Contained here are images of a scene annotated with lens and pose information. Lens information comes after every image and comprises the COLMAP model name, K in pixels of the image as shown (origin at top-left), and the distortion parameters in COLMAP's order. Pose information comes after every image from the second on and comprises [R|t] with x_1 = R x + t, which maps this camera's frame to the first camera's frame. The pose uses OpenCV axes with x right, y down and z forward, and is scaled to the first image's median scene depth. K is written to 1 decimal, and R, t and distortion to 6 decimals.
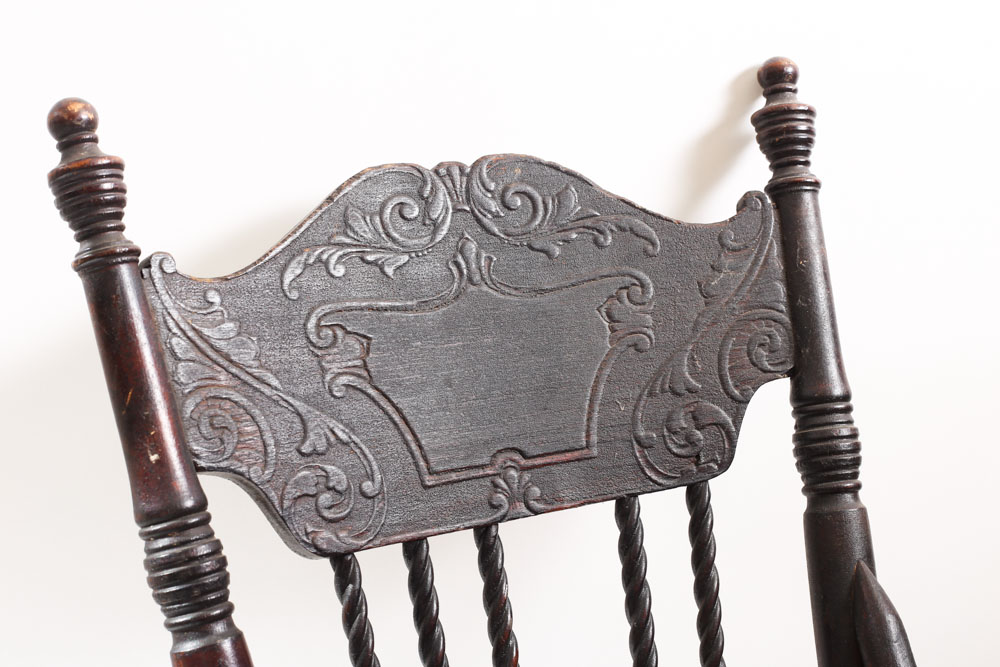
lens RADIAL K [[1550.0, 0, 497.2], [0, 1550.0, 339.2], [0, 0, 1]] dist [-0.124710, 0.000000]
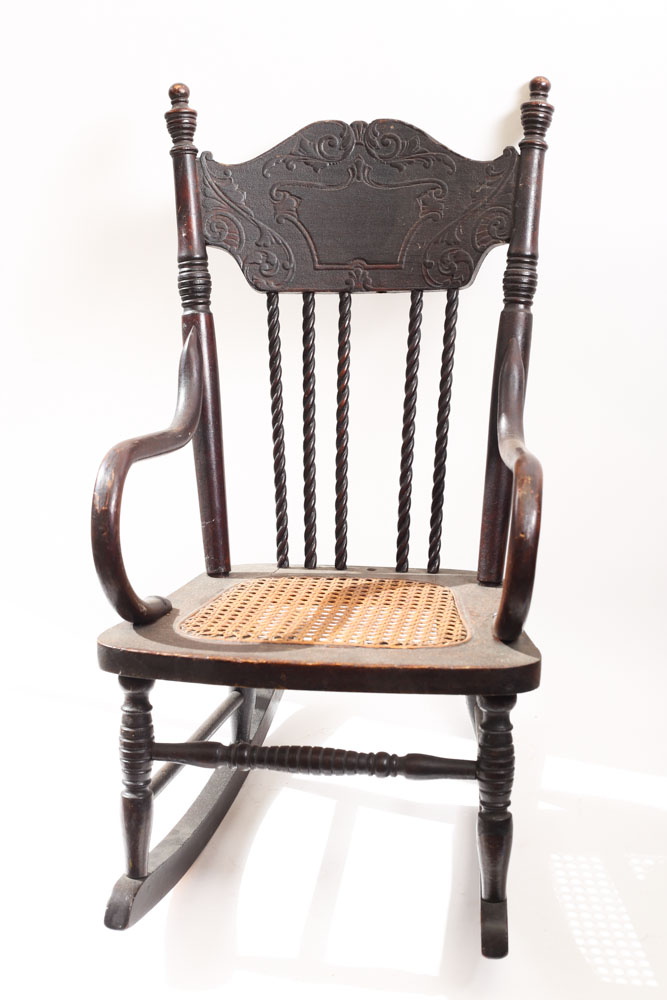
lens RADIAL K [[1480.0, 0, 332.0], [0, 1480.0, 475.1], [0, 0, 1]] dist [-0.069979, 0.000000]
pose [[0.848091, 0.184830, -0.496568, 1.043766], [-0.118197, 0.979564, 0.162738, 0.036538], [0.516499, -0.079323, 0.852605, -0.785235]]
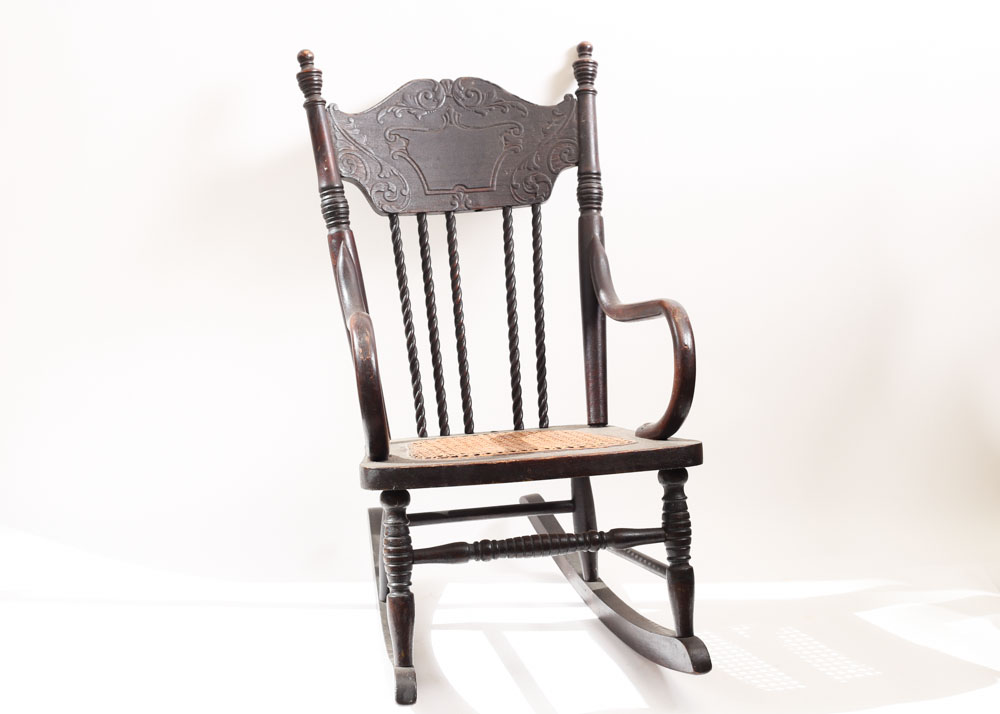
lens RADIAL K [[1535.8, 0, 492.6], [0, 1535.8, 353.3], [0, 0, 1]] dist [-0.092144, 0.000000]
pose [[0.979268, 0.044100, -0.197709, 0.598881], [-0.047280, 0.998817, -0.011393, 0.389394], [0.196972, 0.020505, 0.980195, -1.580718]]
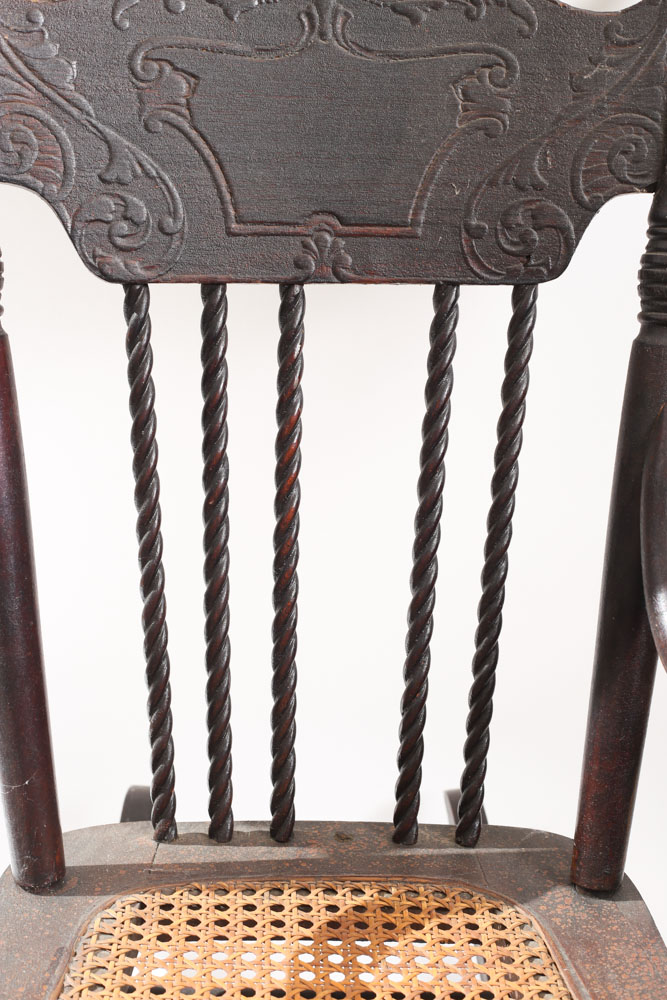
lens RADIAL K [[1550.0, 0, 334.8], [0, 1550.0, 520.7], [0, 0, 1]] dist [-0.124710, 0.000000]
pose [[0.925282, 0.237687, -0.295564, 0.351659], [-0.147505, 0.943441, 0.296921, -0.036876], [0.349421, -0.231138, 0.908009, 0.057089]]
